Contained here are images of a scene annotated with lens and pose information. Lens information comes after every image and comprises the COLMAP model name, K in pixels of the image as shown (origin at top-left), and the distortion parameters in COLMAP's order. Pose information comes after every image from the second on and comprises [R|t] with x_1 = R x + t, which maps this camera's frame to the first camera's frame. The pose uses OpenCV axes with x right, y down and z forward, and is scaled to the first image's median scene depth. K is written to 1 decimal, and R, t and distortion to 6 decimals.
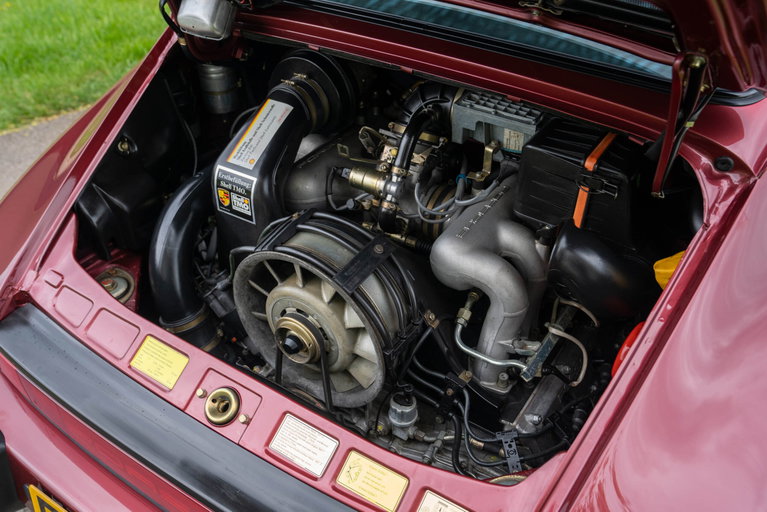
lens RADIAL K [[703.3, 0, 383.5], [0, 703.3, 256.0], [0, 0, 1]] dist [0.006914, 0.003931]
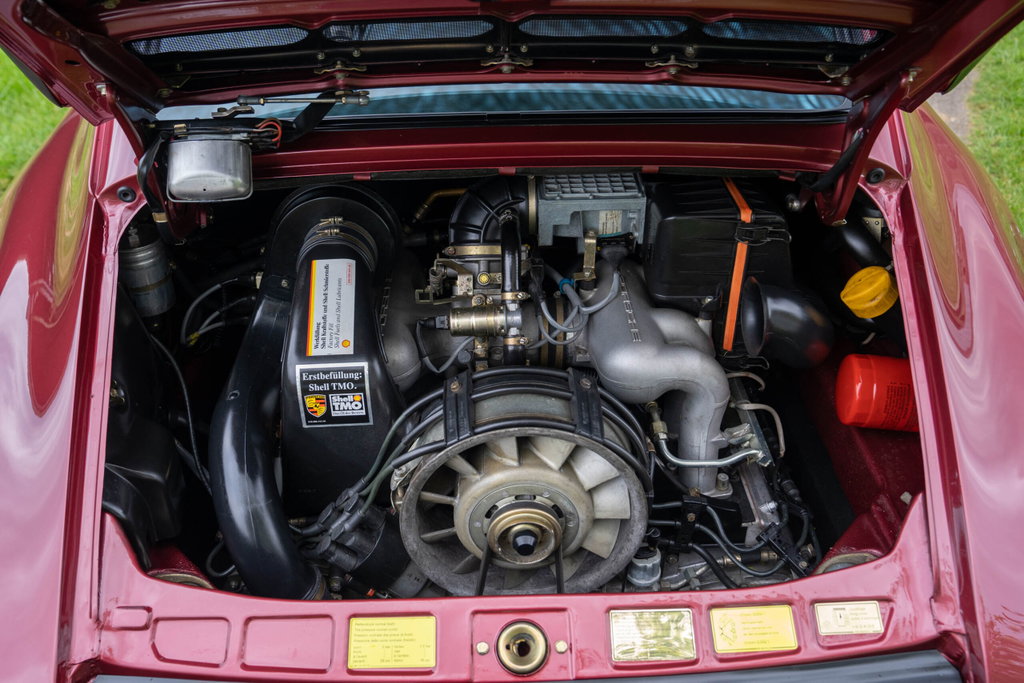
lens RADIAL K [[939.0, 0, 512.0], [0, 939.0, 341.5], [0, 0, 1]] dist [0.006914, 0.003931]
pose [[0.817578, -0.321082, 0.477988, -0.515918], [0.358513, 0.933423, 0.013793, -0.089328], [-0.450594, 0.160088, 0.878258, 0.071028]]
